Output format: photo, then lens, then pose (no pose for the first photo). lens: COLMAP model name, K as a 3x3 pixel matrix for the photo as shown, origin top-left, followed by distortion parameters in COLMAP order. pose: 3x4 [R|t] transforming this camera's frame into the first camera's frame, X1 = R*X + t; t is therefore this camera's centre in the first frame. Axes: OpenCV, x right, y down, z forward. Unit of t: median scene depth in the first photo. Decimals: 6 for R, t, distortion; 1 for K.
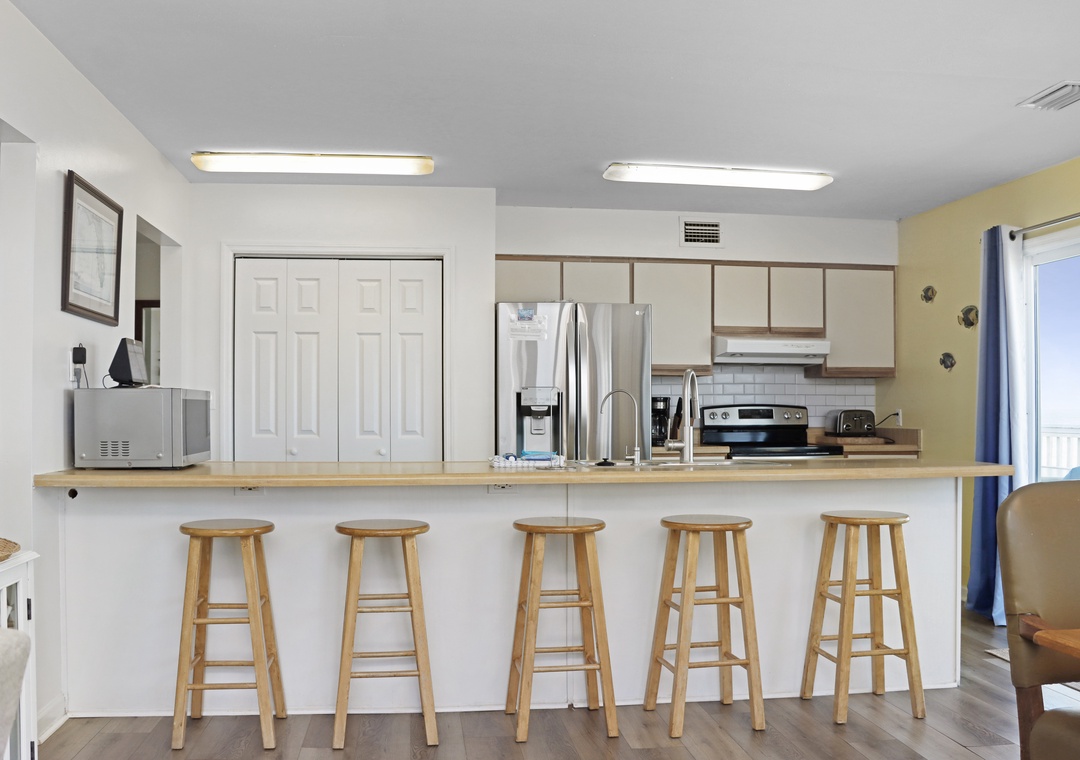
lens RADIAL K [[1075.0, 0, 540.0], [0, 1075.0, 380.0], [0, 0, 1]] dist [-0.008050, -0.001570]
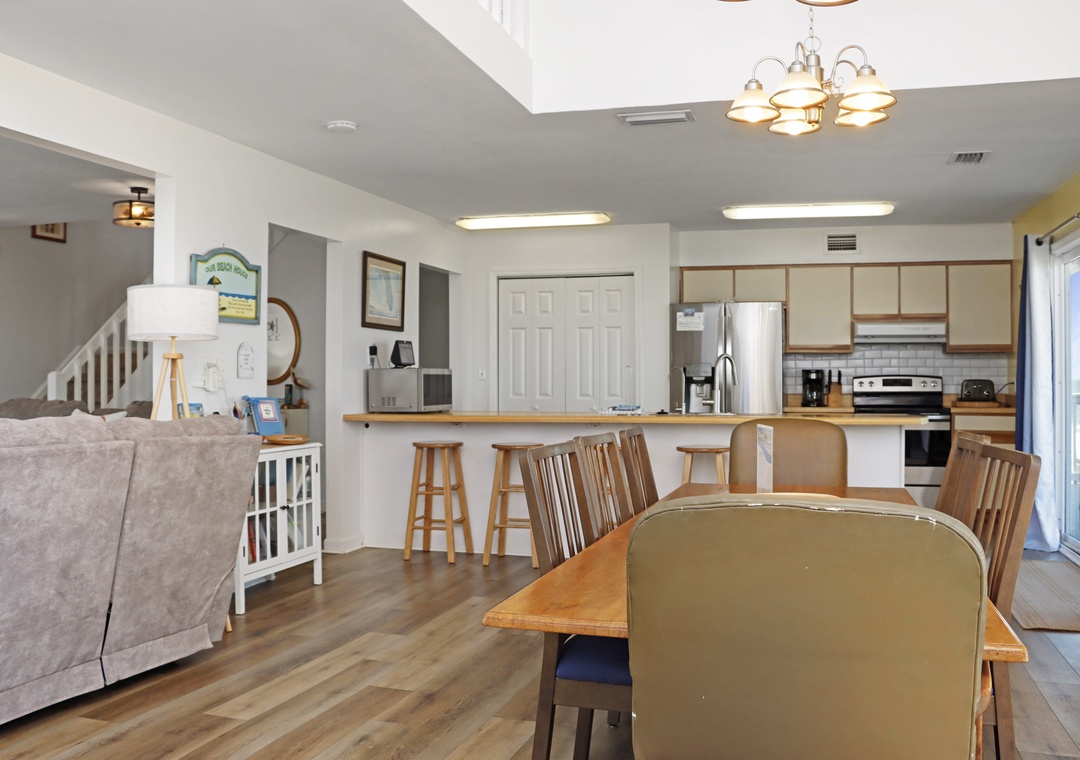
lens RADIAL K [[1075.0, 0, 540.0], [0, 1075.0, 380.0], [0, 0, 1]] dist [-0.008050, -0.001570]
pose [[0.917317, -0.002313, -0.398150, 0.335172], [0.013169, 0.999612, 0.024532, -0.008246], [0.397939, -0.027747, 0.916992, -0.338666]]
